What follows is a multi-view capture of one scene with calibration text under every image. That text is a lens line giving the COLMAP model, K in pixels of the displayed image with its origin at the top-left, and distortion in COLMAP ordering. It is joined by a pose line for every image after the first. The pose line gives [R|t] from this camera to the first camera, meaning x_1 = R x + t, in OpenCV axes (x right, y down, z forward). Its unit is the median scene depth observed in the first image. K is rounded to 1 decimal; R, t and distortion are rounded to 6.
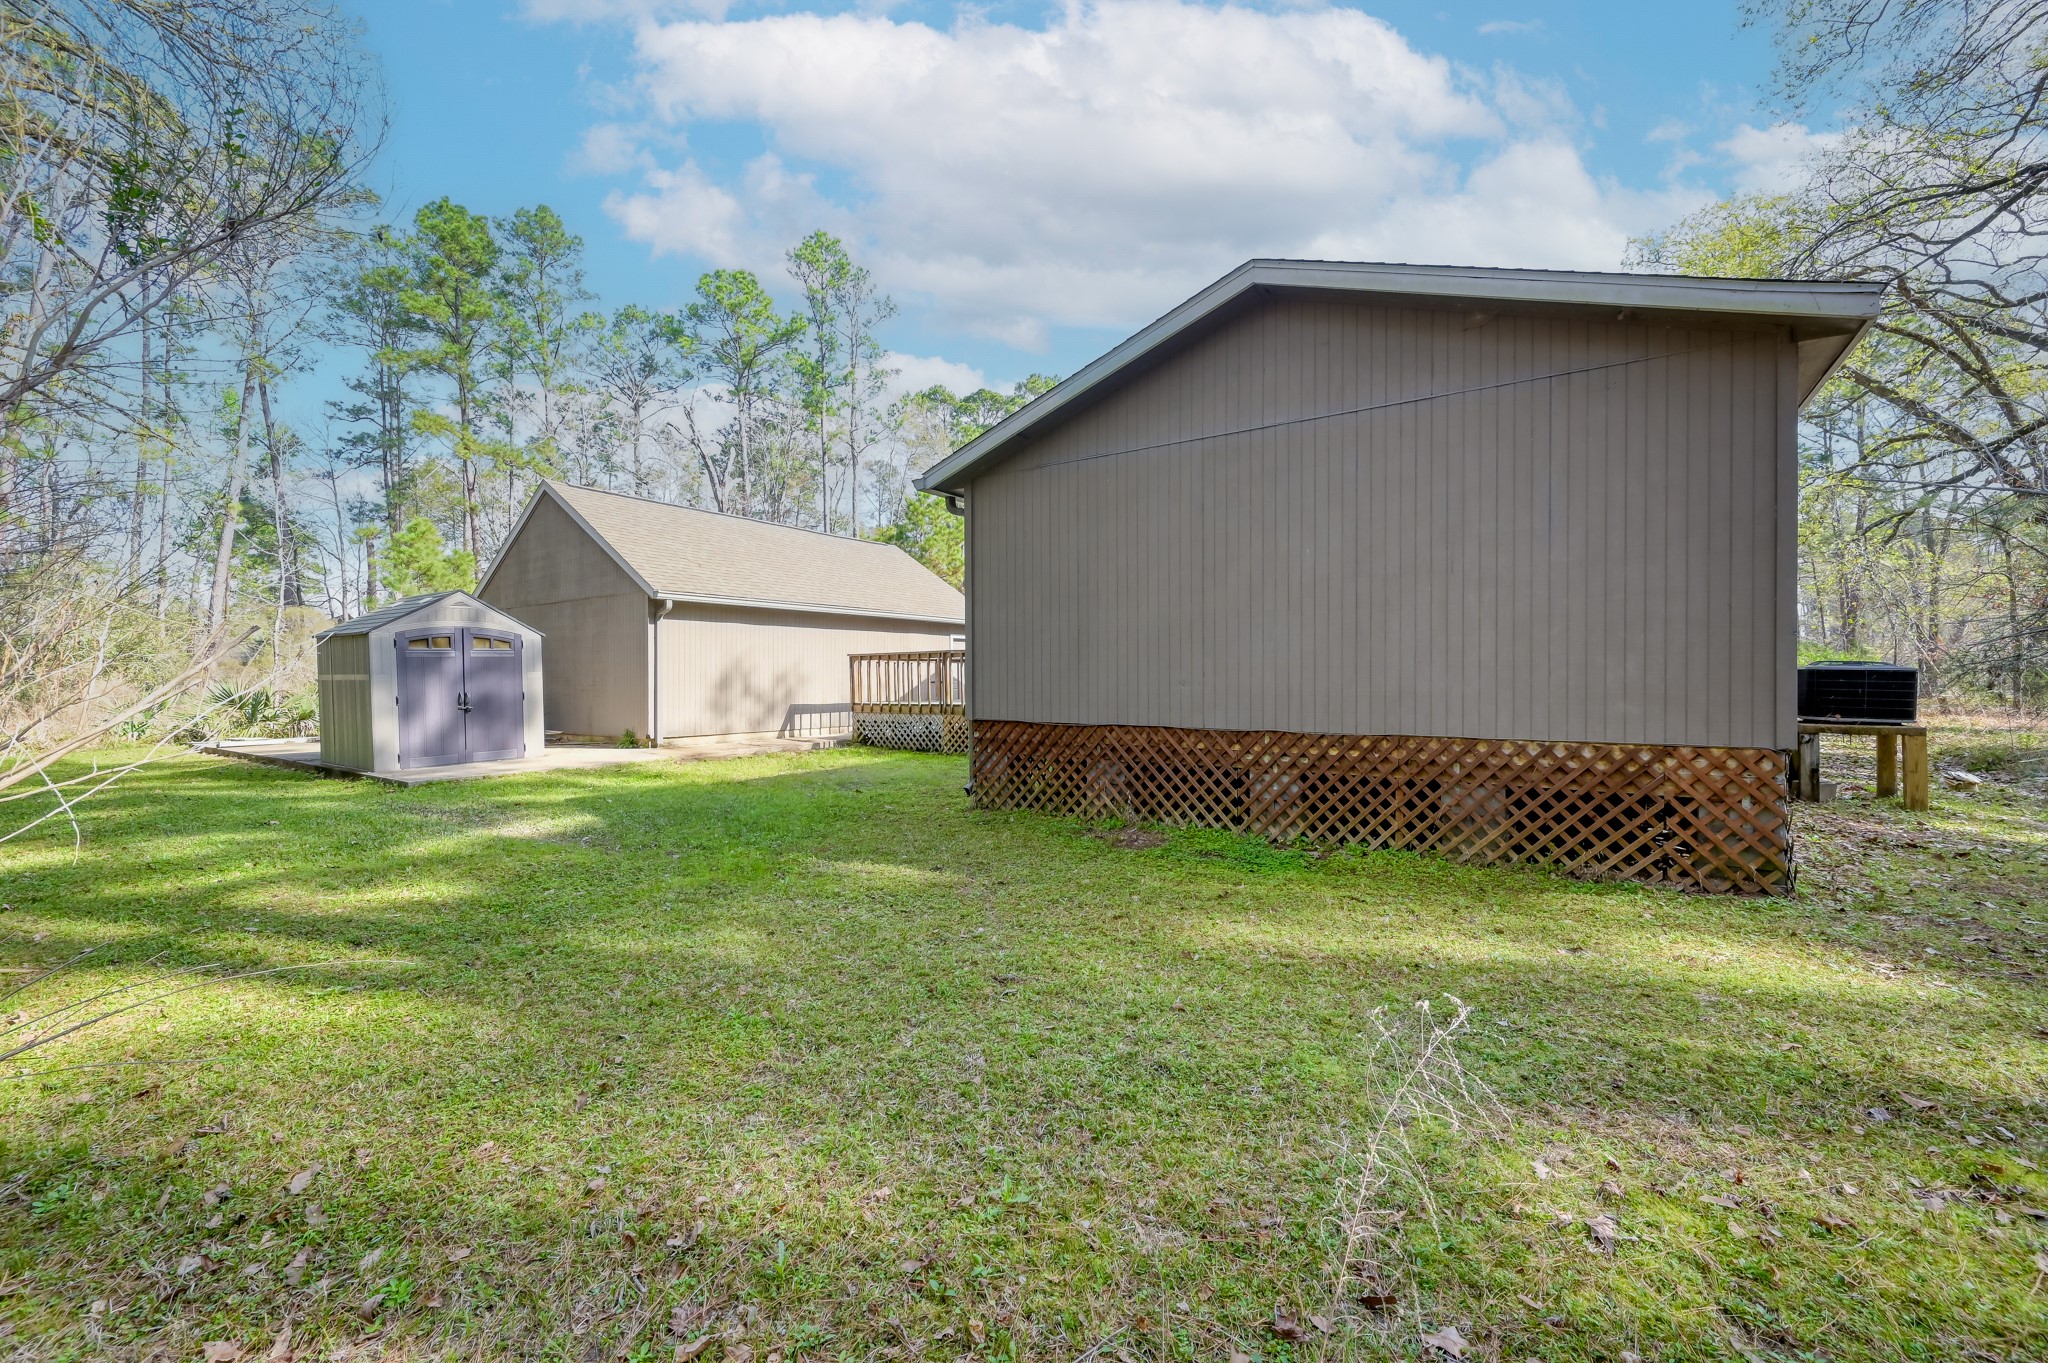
lens RADIAL K [[832.5, 0, 1035.3], [0, 832.5, 685.9], [0, 0, 1]] dist [-0.001039, 0.000792]
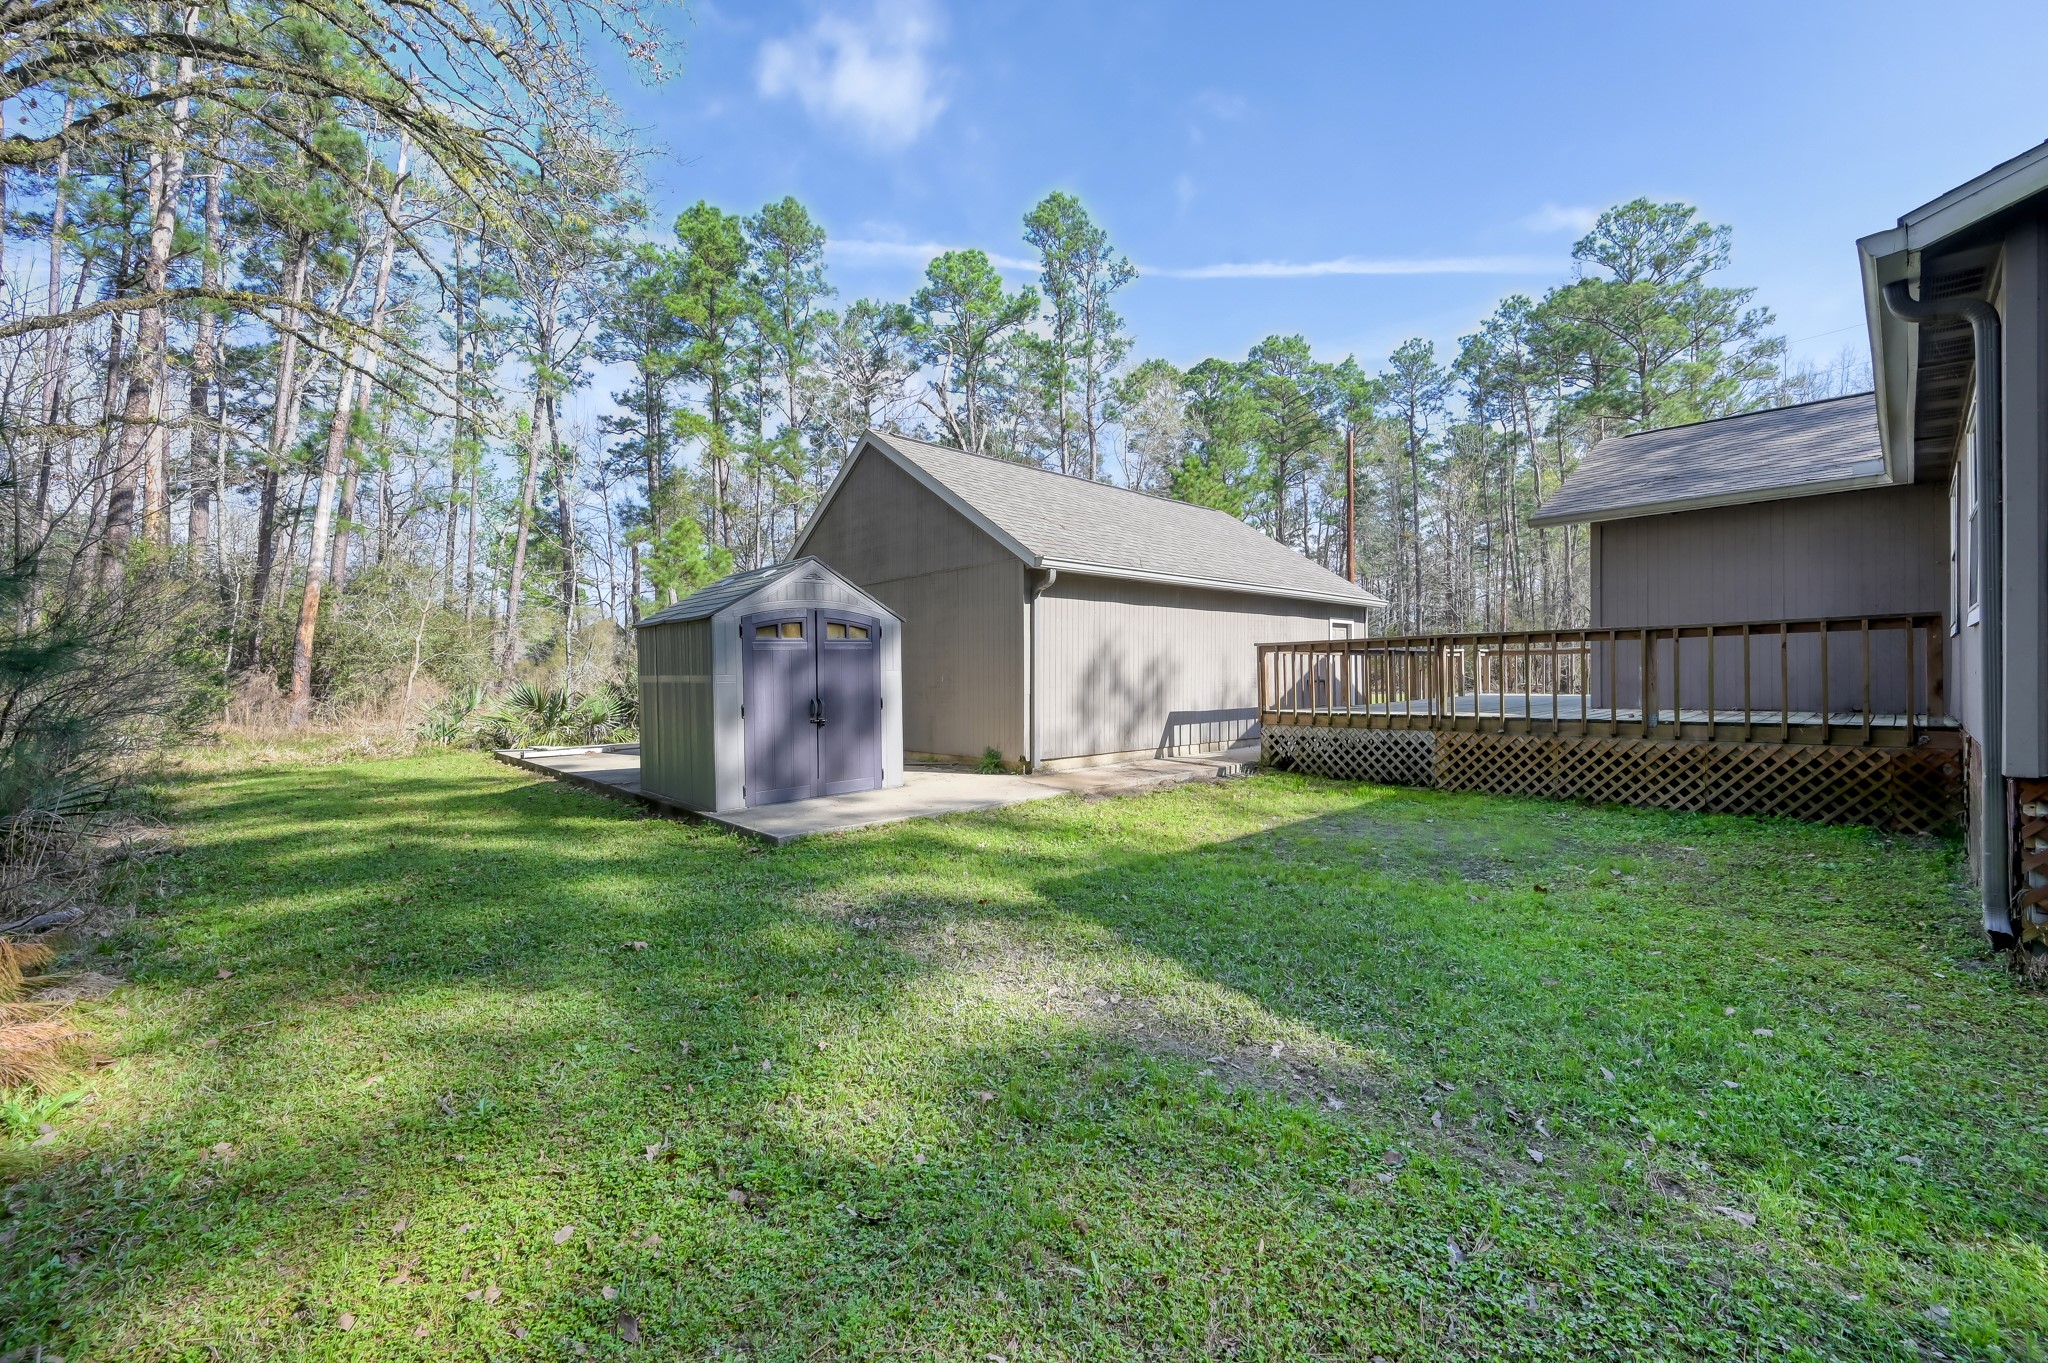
lens RADIAL K [[832.5, 0, 1019.8], [0, 832.5, 677.5], [0, 0, 1]] dist [-0.001039, 0.000792]
pose [[0.974609, -0.003213, -0.223889, -0.108582], [0.001987, 0.999982, -0.005697, -0.001993], [0.223903, 0.005108, 0.974598, 0.103908]]
